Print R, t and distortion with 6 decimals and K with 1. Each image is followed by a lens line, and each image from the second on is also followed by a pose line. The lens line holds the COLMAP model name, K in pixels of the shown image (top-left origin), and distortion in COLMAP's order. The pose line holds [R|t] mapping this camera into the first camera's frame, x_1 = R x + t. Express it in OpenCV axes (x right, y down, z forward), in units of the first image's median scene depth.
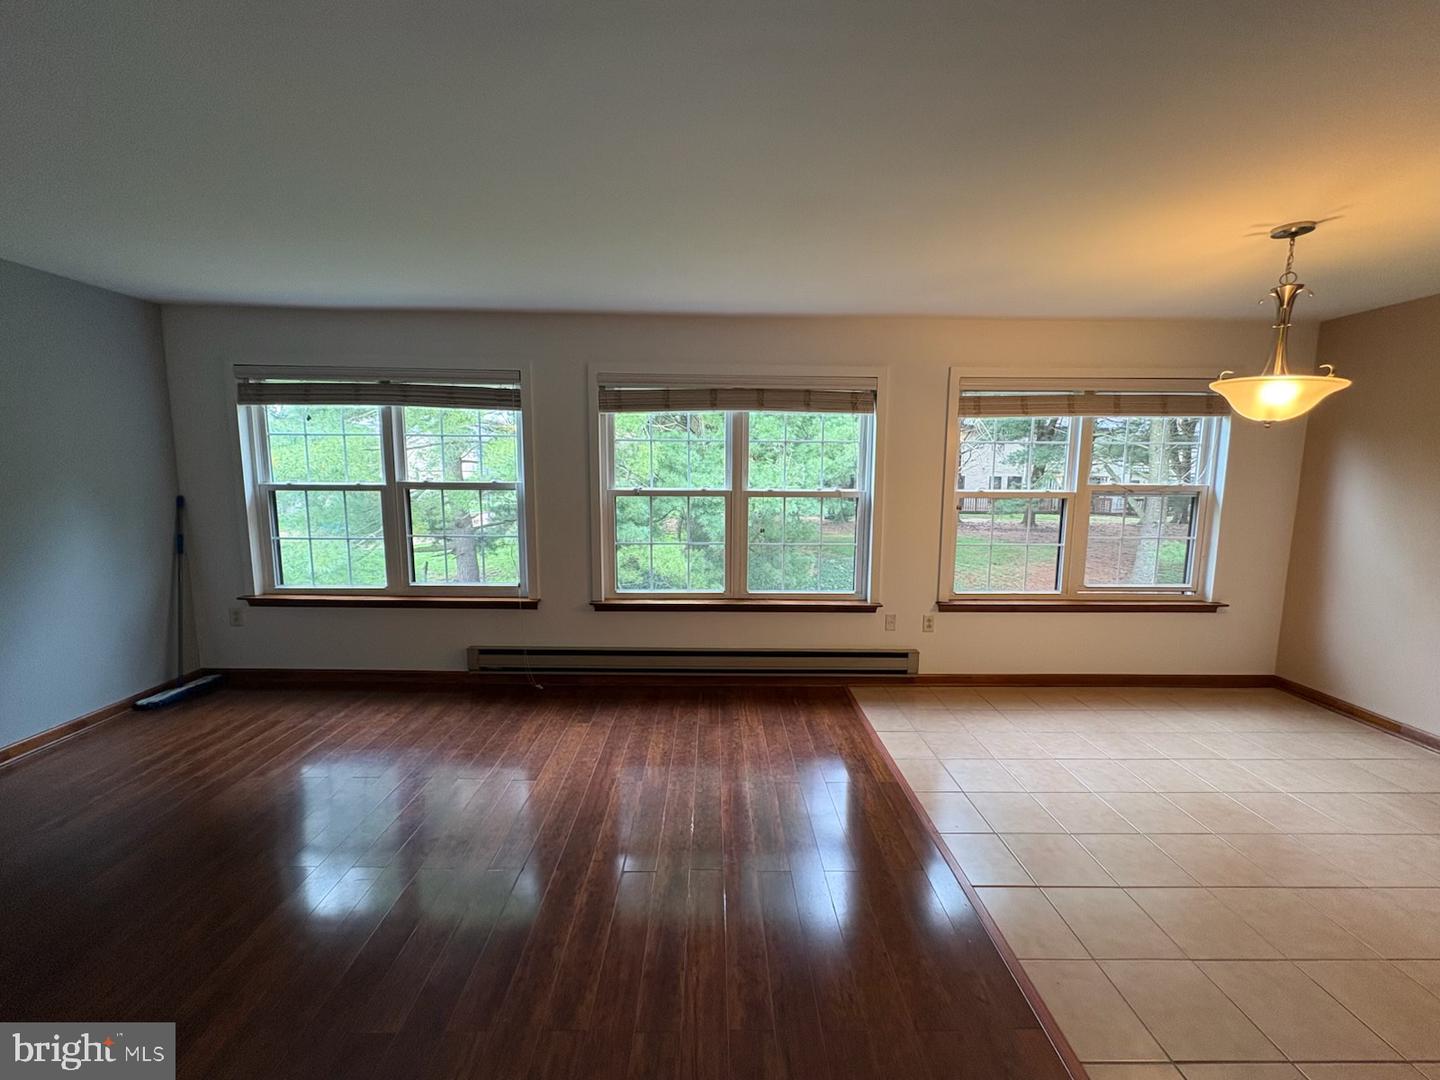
lens RADIAL K [[574.7, 0, 720.0], [0, 574.7, 540.0], [0, 0, 1]] dist [-0.000865, -0.000153]
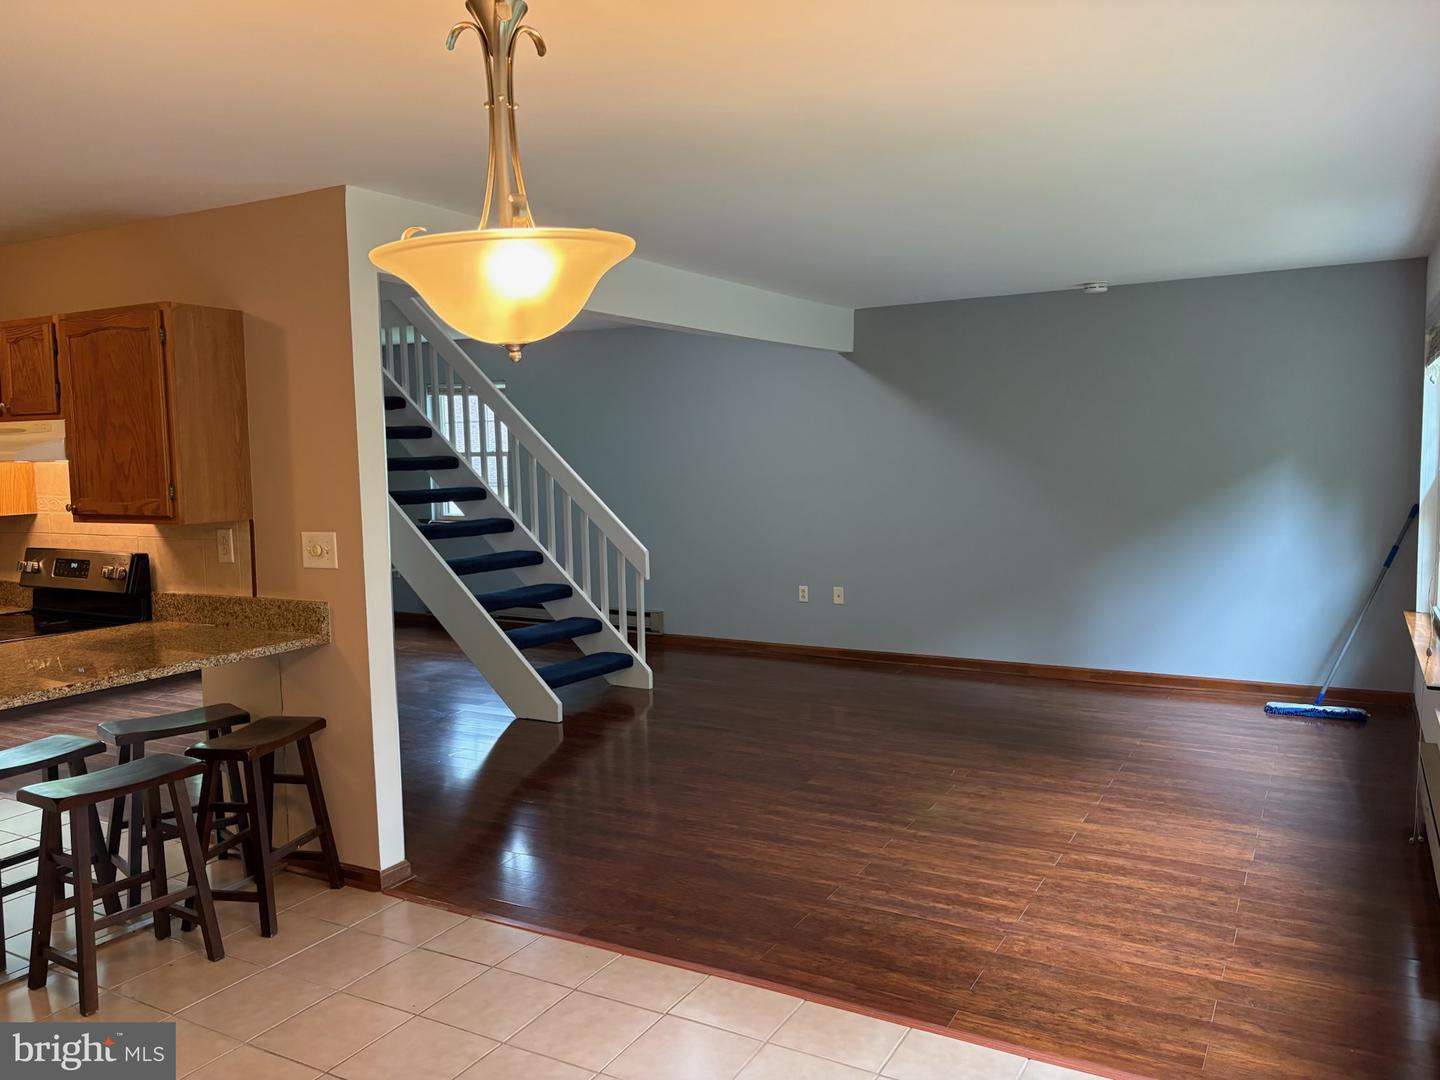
lens RADIAL K [[1066.5, 0, 720.0], [0, 1066.5, 540.0], [0, 0, 1]] dist [0.072229, -0.080826]
pose [[-0.504834, 0.074251, -0.860017, 1.123631], [-0.091781, 0.986029, 0.139007, -0.141758], [0.858323, 0.149109, -0.490967, 1.103514]]
